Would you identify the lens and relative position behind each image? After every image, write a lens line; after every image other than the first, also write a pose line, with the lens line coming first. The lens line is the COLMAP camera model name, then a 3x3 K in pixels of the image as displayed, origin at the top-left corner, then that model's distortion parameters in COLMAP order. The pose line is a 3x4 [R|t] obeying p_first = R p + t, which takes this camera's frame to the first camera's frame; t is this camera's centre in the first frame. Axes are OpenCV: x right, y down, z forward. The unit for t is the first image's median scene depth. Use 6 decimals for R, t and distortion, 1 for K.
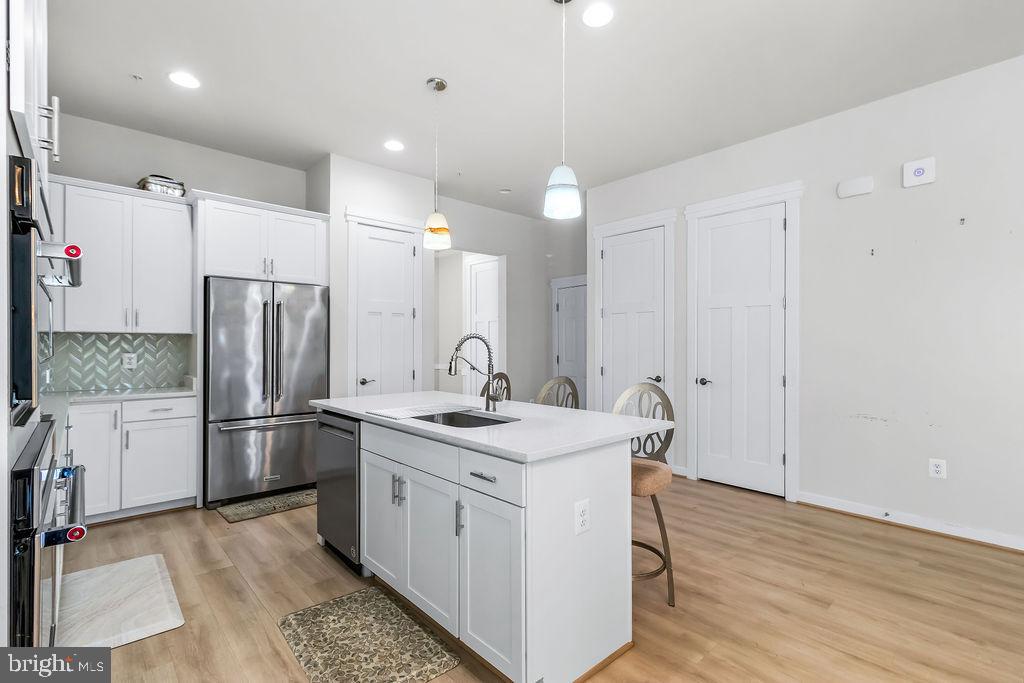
lens RADIAL K [[478.7, 0, 519.1], [0, 478.7, 345.2], [0, 0, 1]] dist [0.003635, -0.001332]
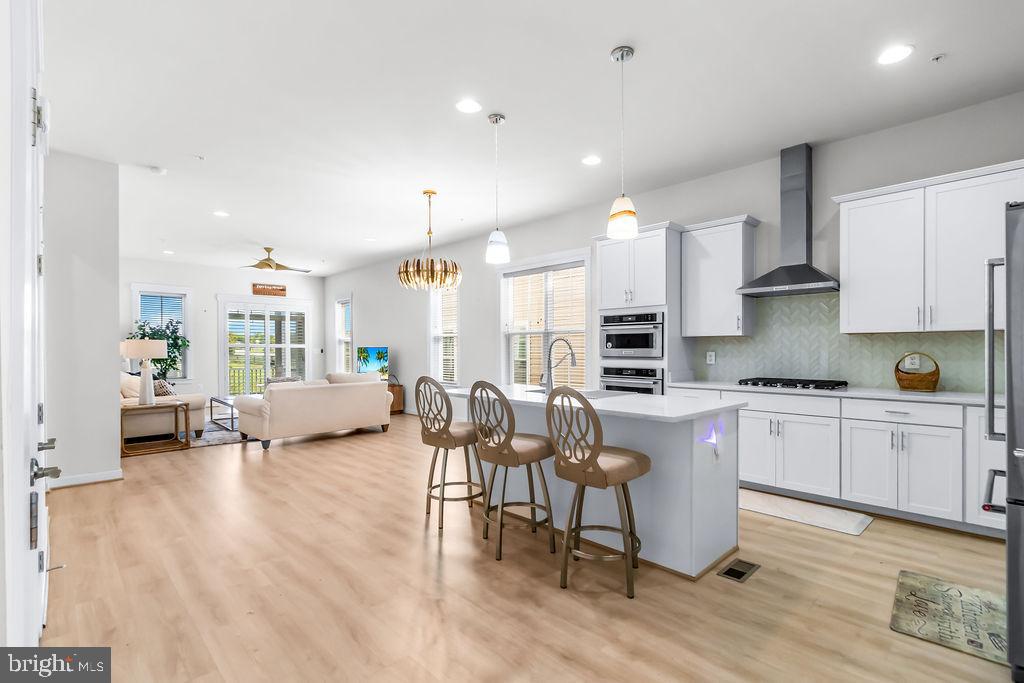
lens RADIAL K [[478.7, 0, 512.7], [0, 478.7, 351.1], [0, 0, 1]] dist [0.003635, -0.001332]
pose [[-0.999656, 0.000844, -0.026208, 0.057397], [0.000679, 0.999980, 0.006306, 0.005901], [0.026213, 0.006286, -0.999637, 1.817292]]
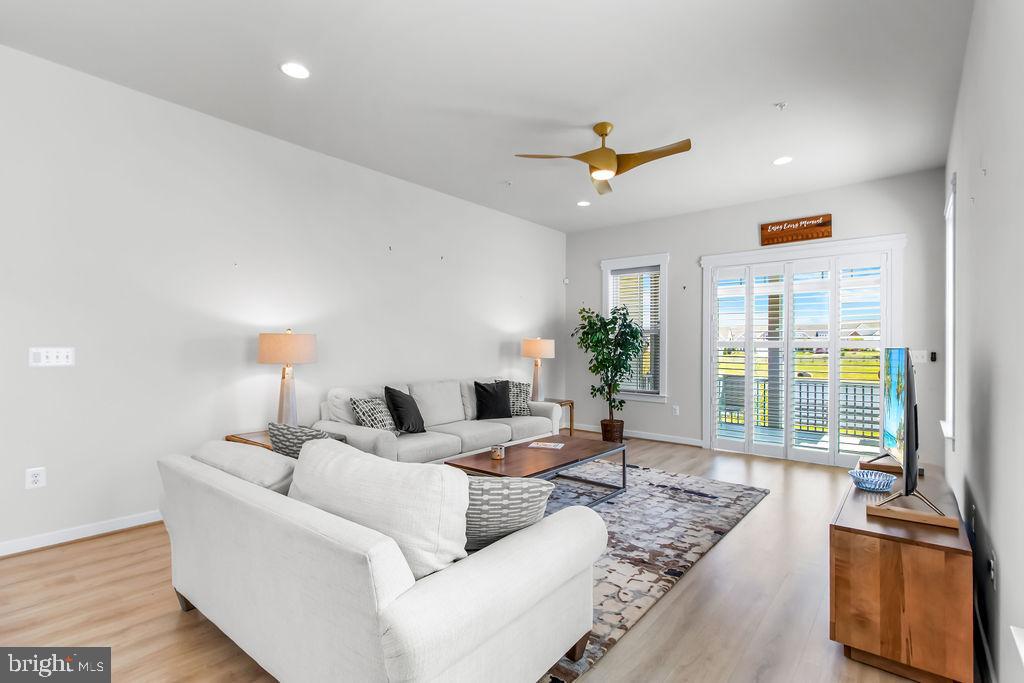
lens RADIAL K [[478.7, 0, 528.9], [0, 478.7, 344.7], [0, 0, 1]] dist [0.003635, -0.001332]
pose [[-0.154977, 0.001253, 0.987917, 0.181513], [-0.005781, 0.999981, -0.002175, 0.001004], [-0.987901, -0.006048, -0.154967, -0.408887]]
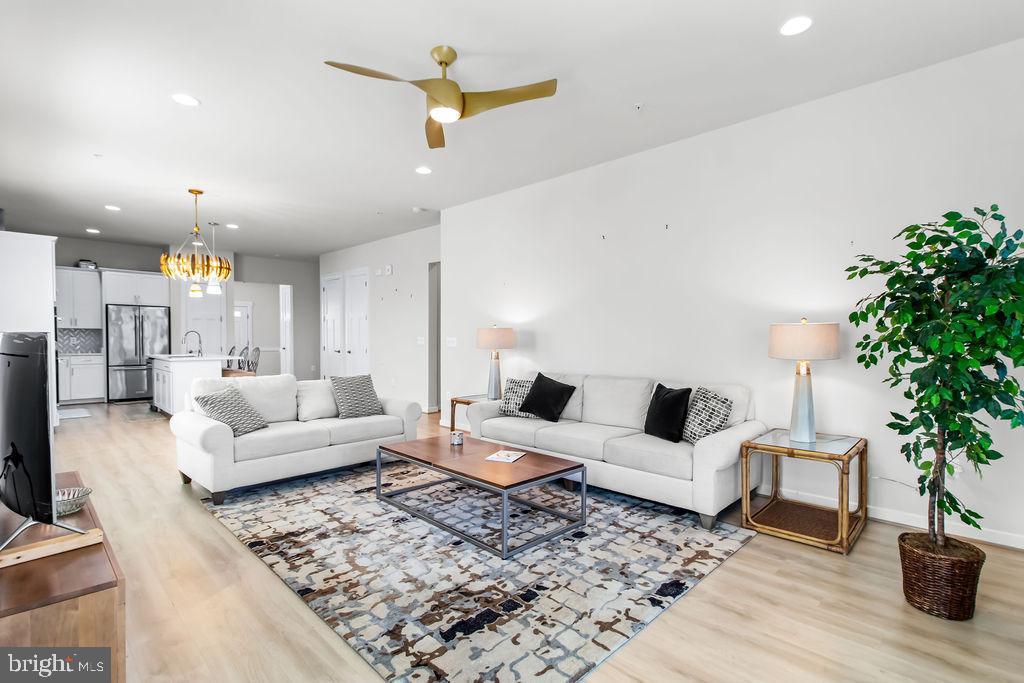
lens RADIAL K [[478.7, 0, 518.4], [0, 478.7, 353.9], [0, 0, 1]] dist [0.003635, -0.001332]
pose [[0.997924, 0.003930, 0.064279, 1.360961], [-0.006221, 0.999351, 0.035487, 0.003065], [-0.064098, -0.035814, 0.997301, -1.665484]]
